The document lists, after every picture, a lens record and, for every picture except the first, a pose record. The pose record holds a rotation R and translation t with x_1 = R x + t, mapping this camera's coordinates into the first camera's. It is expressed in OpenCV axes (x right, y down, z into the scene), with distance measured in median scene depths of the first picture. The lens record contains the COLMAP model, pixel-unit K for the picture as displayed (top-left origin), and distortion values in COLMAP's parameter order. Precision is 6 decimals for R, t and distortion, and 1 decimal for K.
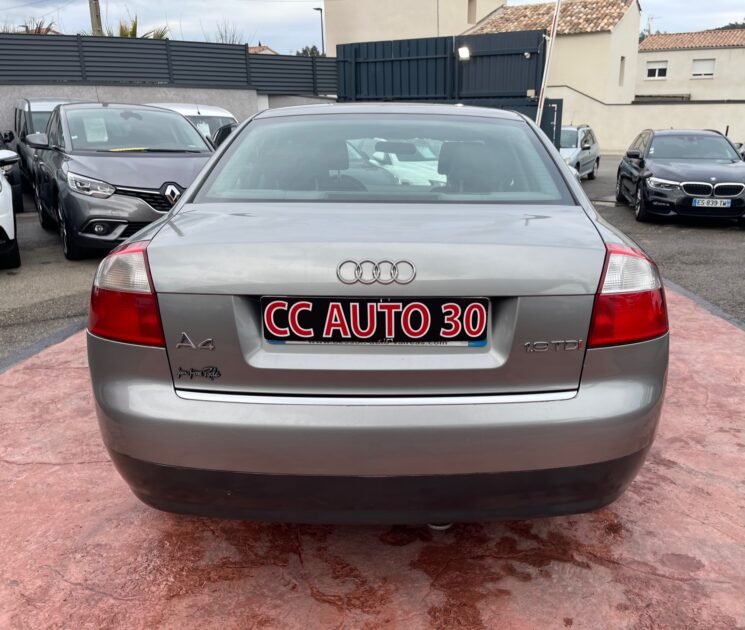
lens RADIAL K [[642.4, 0, 373.3], [0, 642.4, 317.3], [0, 0, 1]] dist [0.043678, -0.056025]
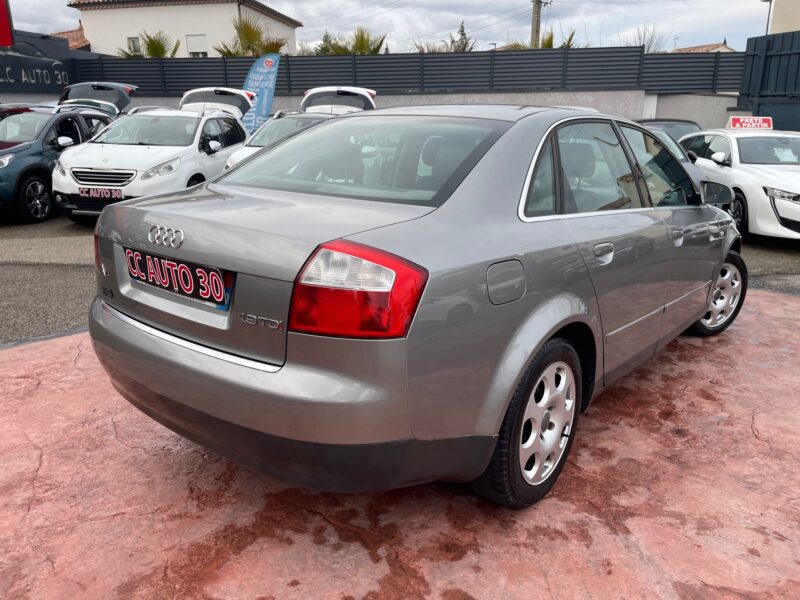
lens RADIAL K [[603.1, 0, 398.2], [0, 603.1, 302.2], [0, 0, 1]] dist [0.028384, -0.044545]
pose [[0.770306, 0.177196, -0.612560, 0.865695], [-0.180410, 0.981928, 0.057175, -0.072259], [0.611622, 0.066470, 0.788353, 0.245742]]
